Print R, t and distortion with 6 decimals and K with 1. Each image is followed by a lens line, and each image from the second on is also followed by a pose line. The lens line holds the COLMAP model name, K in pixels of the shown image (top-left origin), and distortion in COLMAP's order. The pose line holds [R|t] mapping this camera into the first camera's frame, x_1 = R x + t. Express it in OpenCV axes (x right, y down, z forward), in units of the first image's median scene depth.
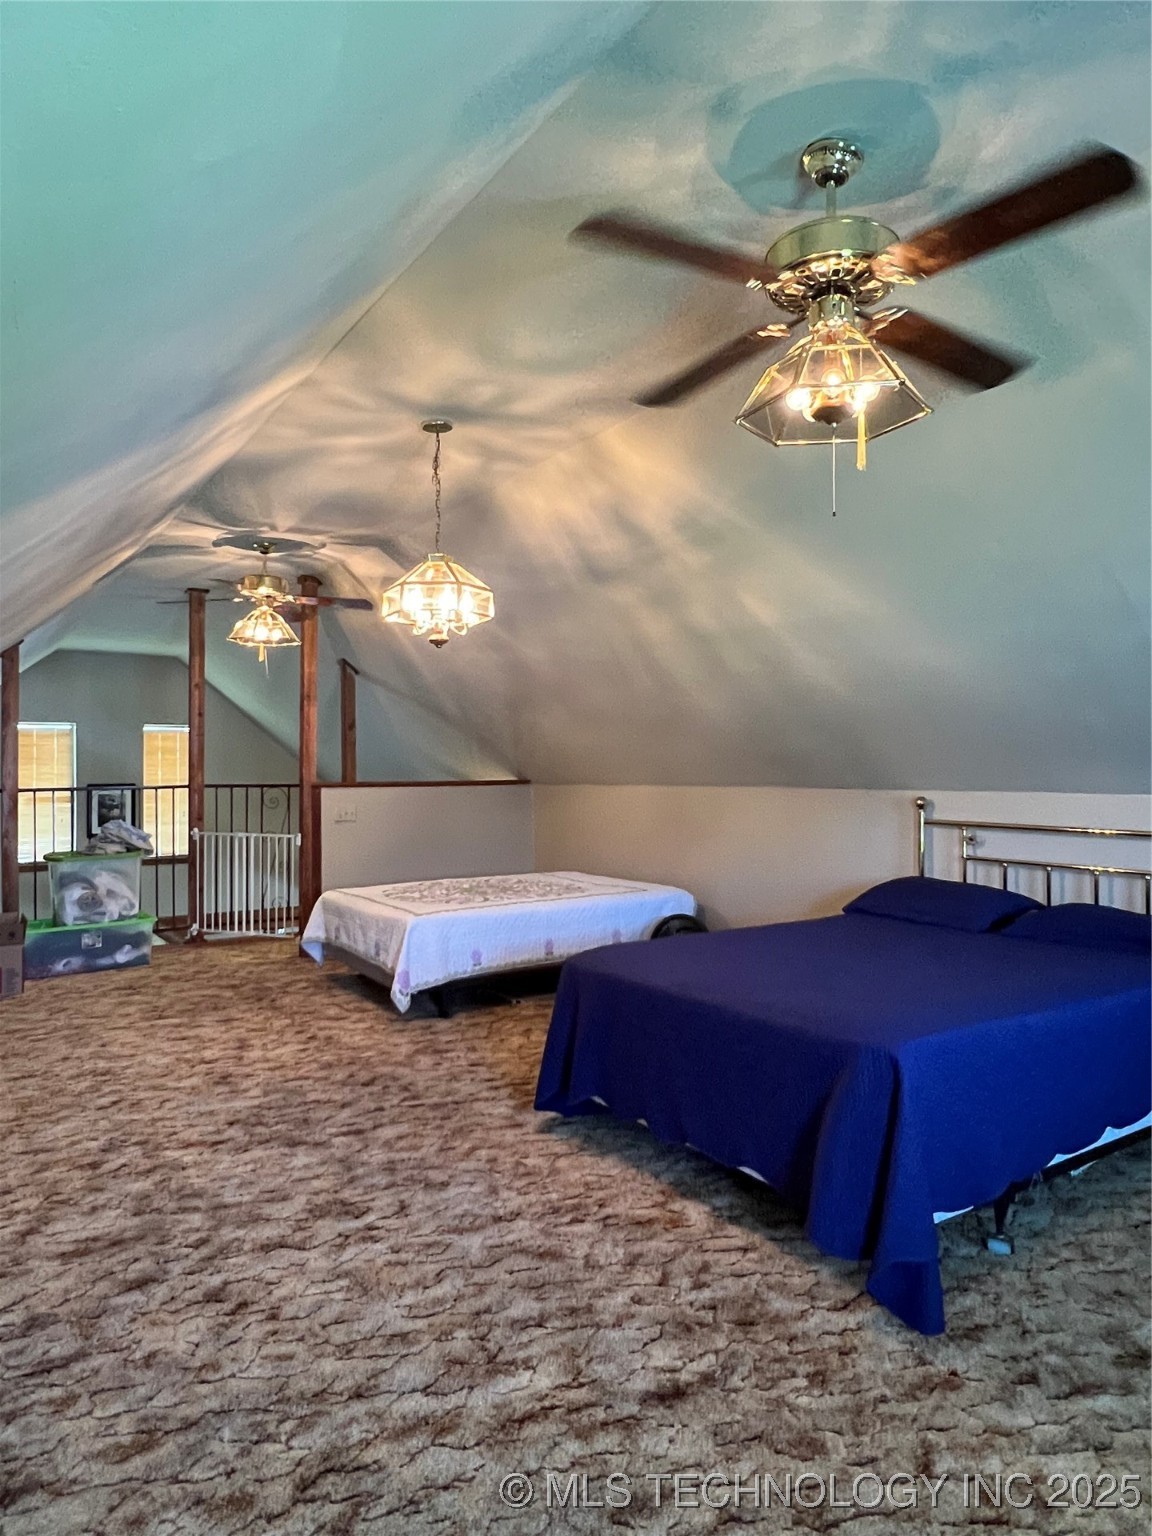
lens RADIAL K [[979.1, 0, 571.8], [0, 979.1, 763.6], [0, 0, 1]] dist [0.001493, -0.000170]
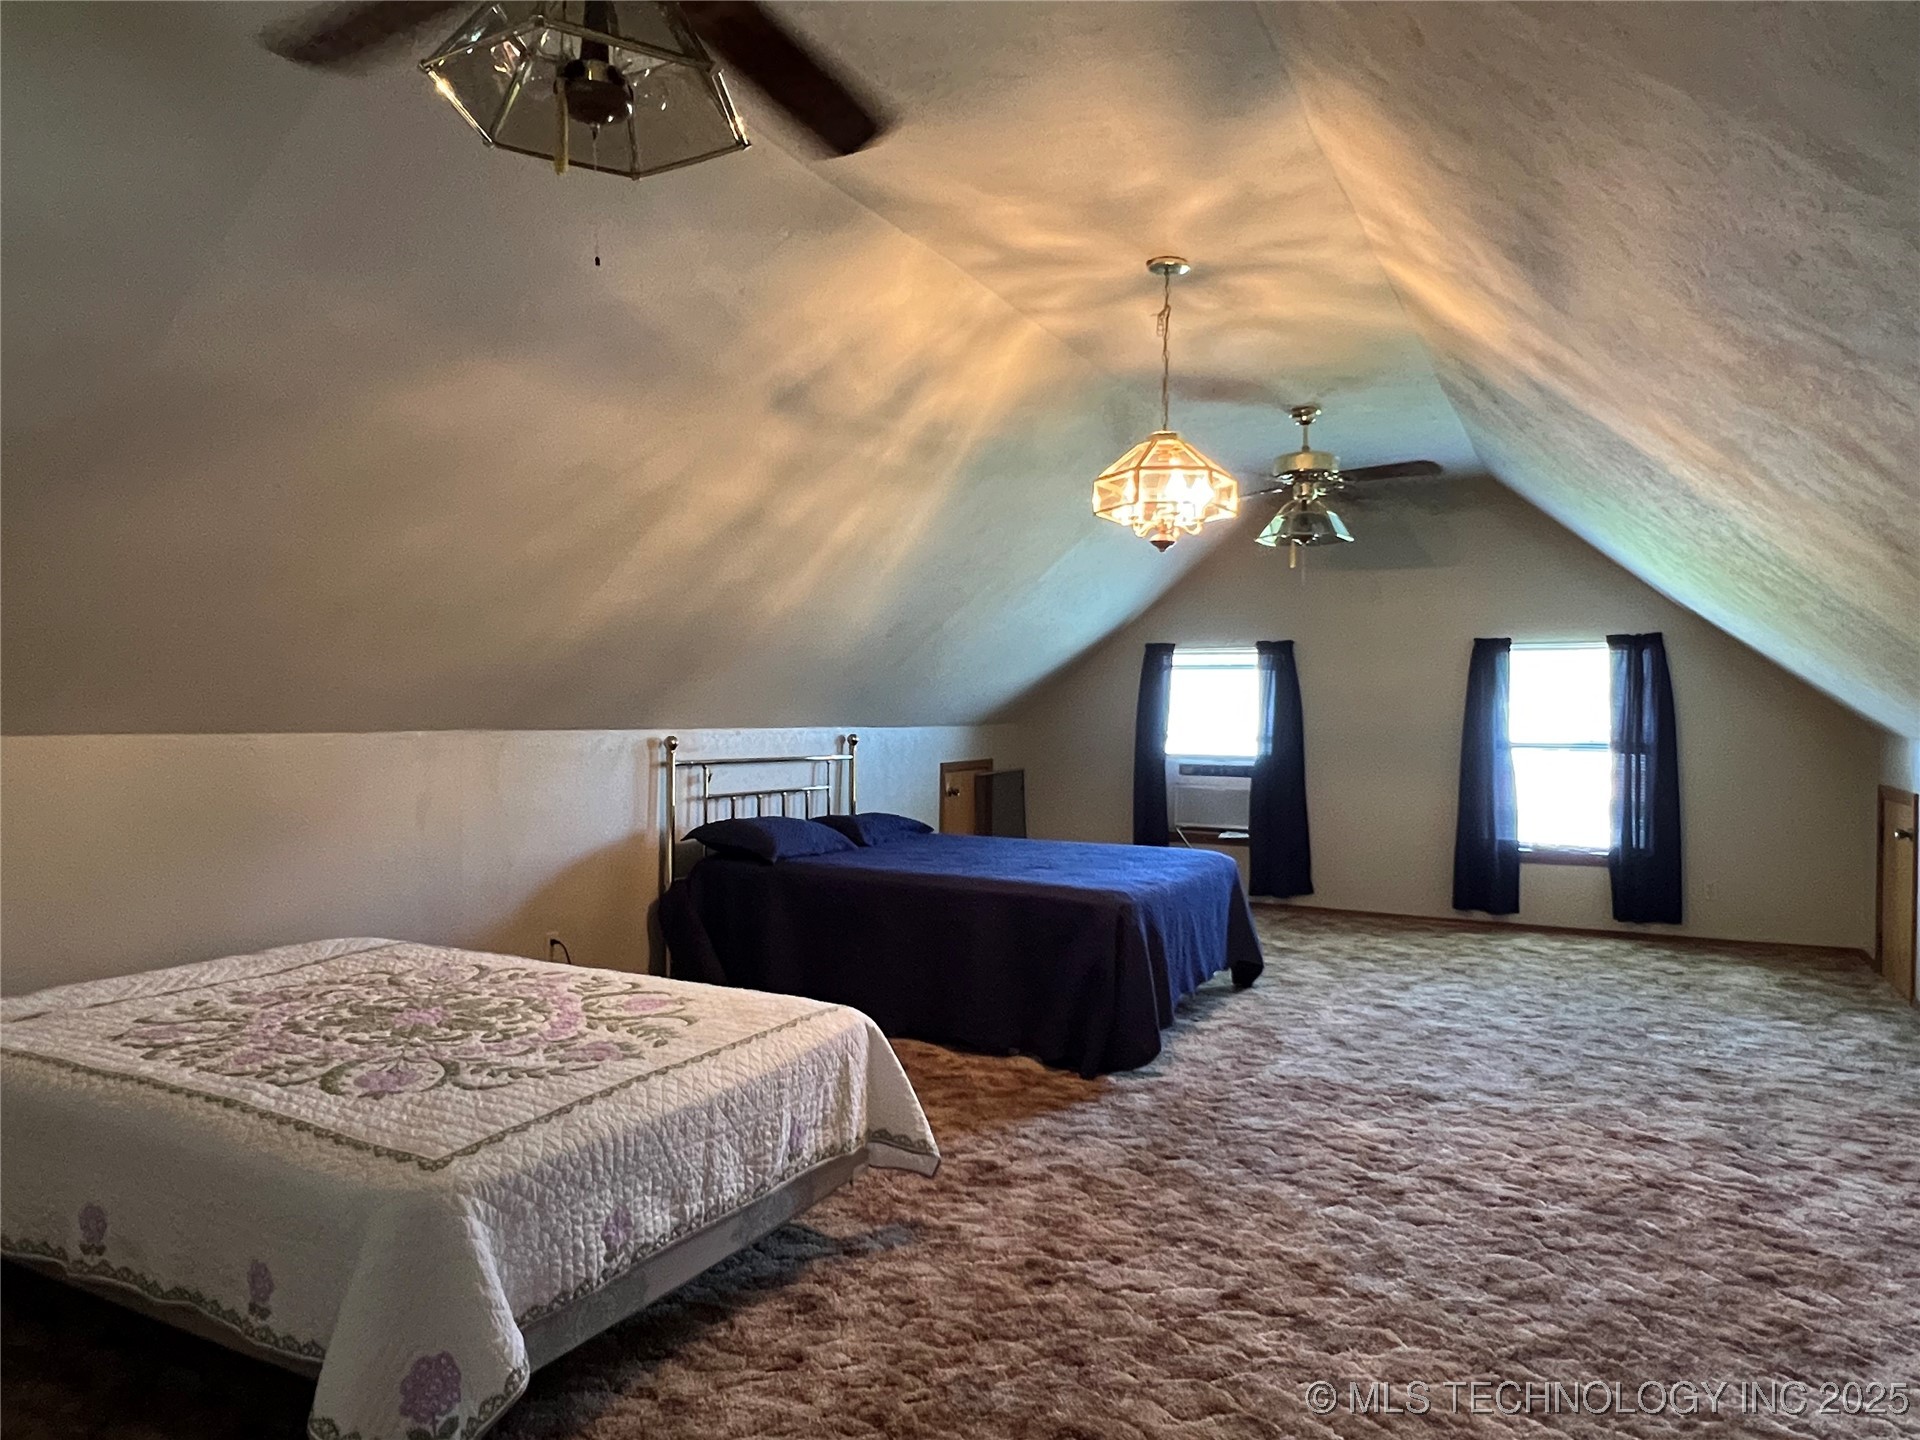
lens RADIAL K [[1223.9, 0, 954.0], [0, 1223.9, 724.2], [0, 0, 1]] dist [0.001493, -0.000170]
pose [[-0.484579, -0.009861, 0.874692, -0.851708], [-0.009624, 0.999936, 0.005941, 0.016031], [-0.874694, -0.005539, -0.484643, 1.509386]]
